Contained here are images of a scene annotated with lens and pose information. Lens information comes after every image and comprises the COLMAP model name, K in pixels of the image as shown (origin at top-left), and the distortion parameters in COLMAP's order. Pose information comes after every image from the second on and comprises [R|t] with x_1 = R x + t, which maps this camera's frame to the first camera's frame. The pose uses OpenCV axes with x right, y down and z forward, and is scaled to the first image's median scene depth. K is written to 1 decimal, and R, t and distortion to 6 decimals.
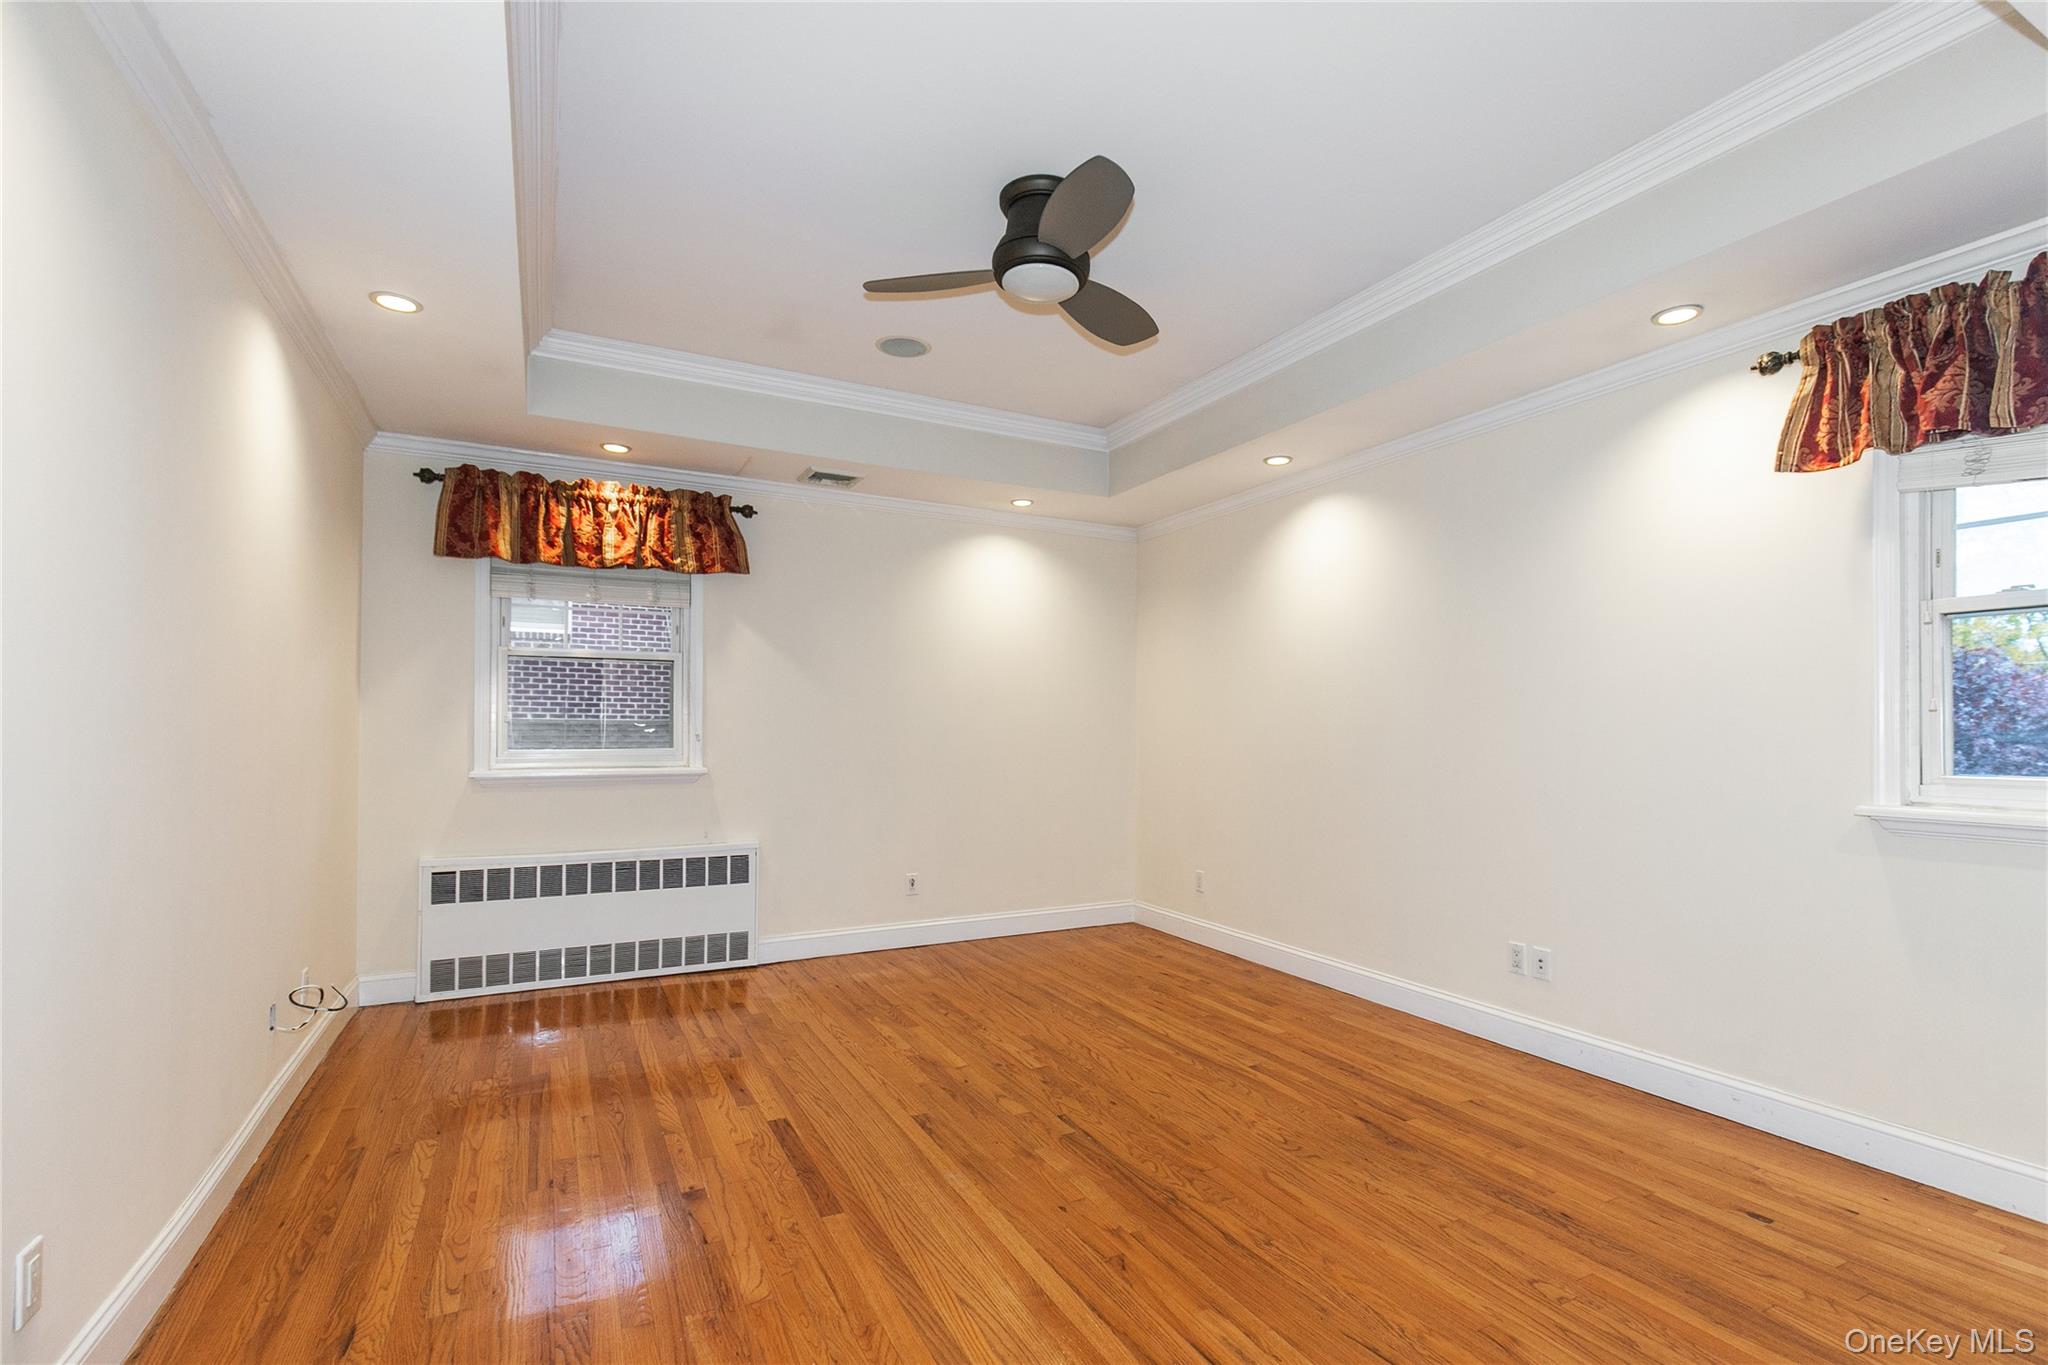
lens RADIAL K [[932.0, 0, 1050.6], [0, 932.0, 713.0], [0, 0, 1]] dist [0.000081, -0.000623]
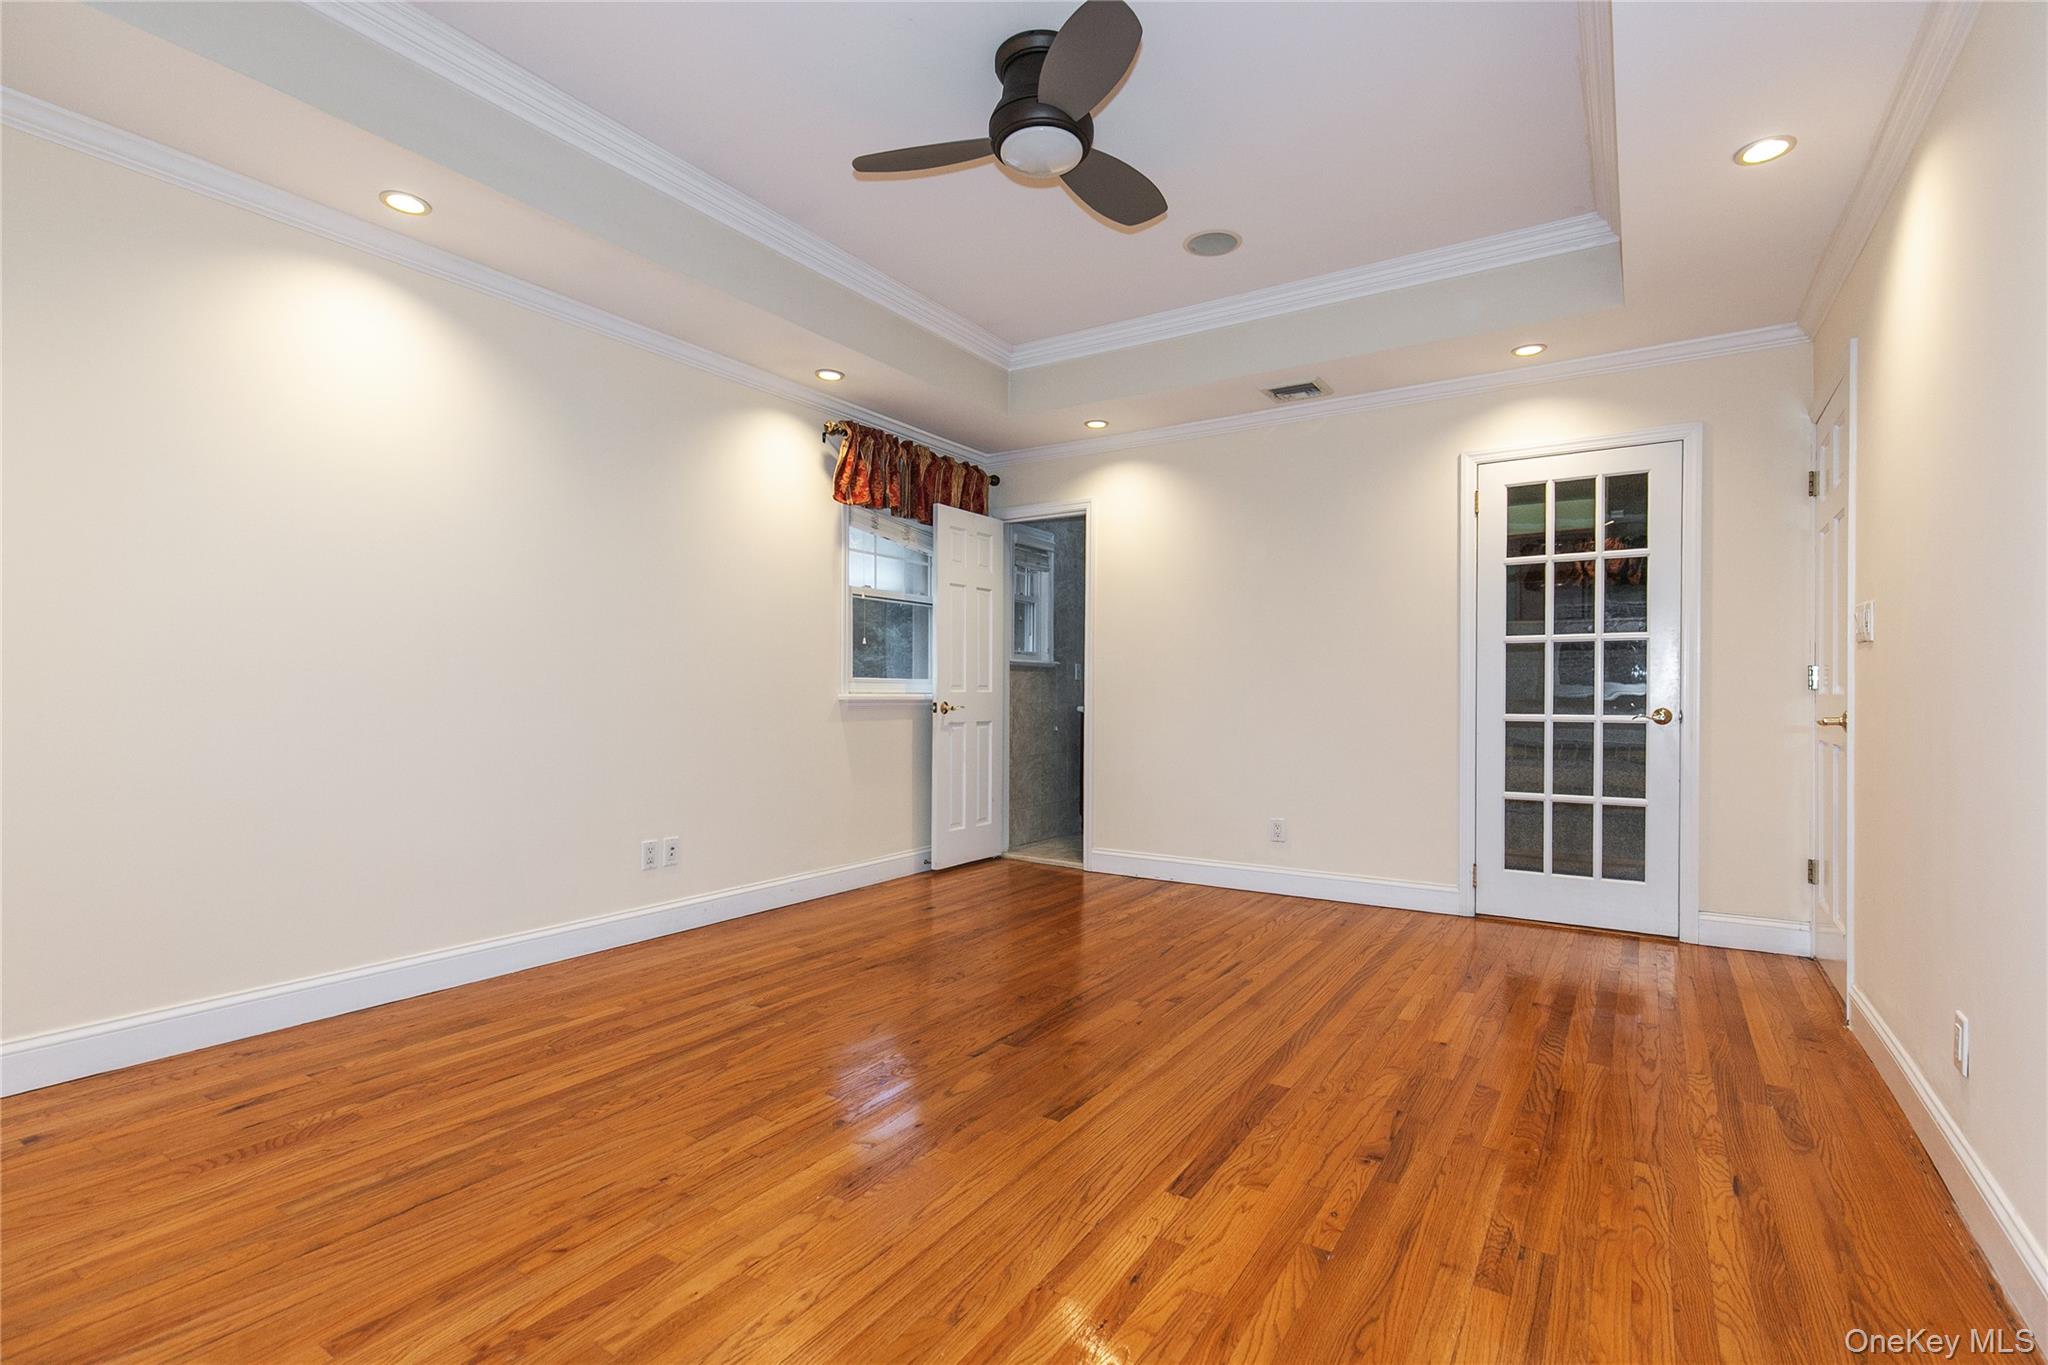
lens RADIAL K [[940.1, 0, 1037.0], [0, 940.1, 684.3], [0, 0, 1]] dist [0.001572, -0.000141]
pose [[-0.480583, -0.003807, 0.876941, -0.734954], [-0.027974, 0.999548, -0.010990, 0.072721], [-0.876503, -0.029813, -0.480472, 1.255181]]
